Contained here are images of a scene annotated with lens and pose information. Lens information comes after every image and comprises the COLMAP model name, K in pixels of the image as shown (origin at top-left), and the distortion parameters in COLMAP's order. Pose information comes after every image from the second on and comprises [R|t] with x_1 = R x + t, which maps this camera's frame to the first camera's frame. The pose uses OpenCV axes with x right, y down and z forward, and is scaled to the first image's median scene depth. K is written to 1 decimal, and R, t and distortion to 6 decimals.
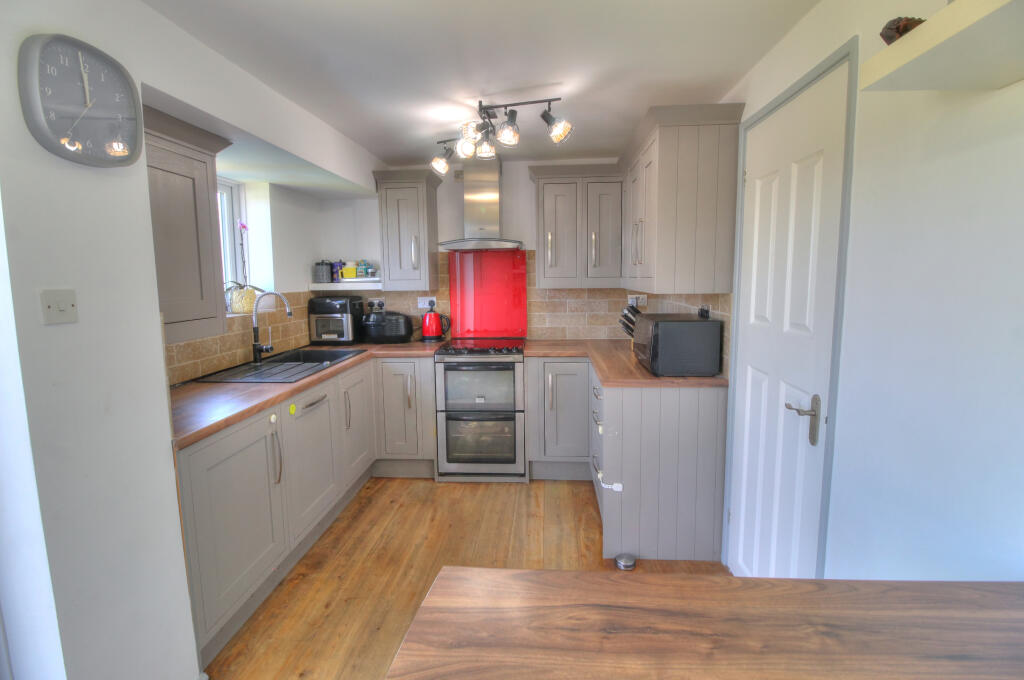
lens RADIAL K [[481.7, 0, 508.6], [0, 481.7, 331.8], [0, 0, 1]] dist [-0.012080, -0.004210]
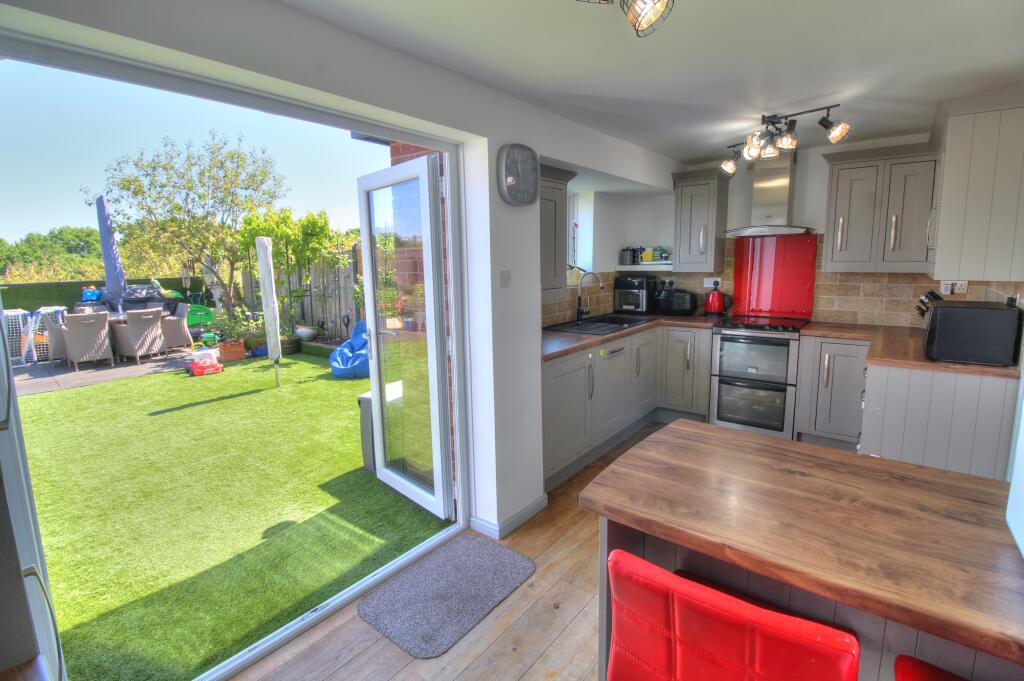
lens RADIAL K [[481.7, 0, 519.1], [0, 481.7, 332.8], [0, 0, 1]] dist [-0.012080, -0.004210]
pose [[0.837734, 0.081630, -0.539942, 0.089831], [-0.057168, 0.996441, 0.061948, 0.017203], [0.543077, -0.021029, 0.839419, -0.261129]]
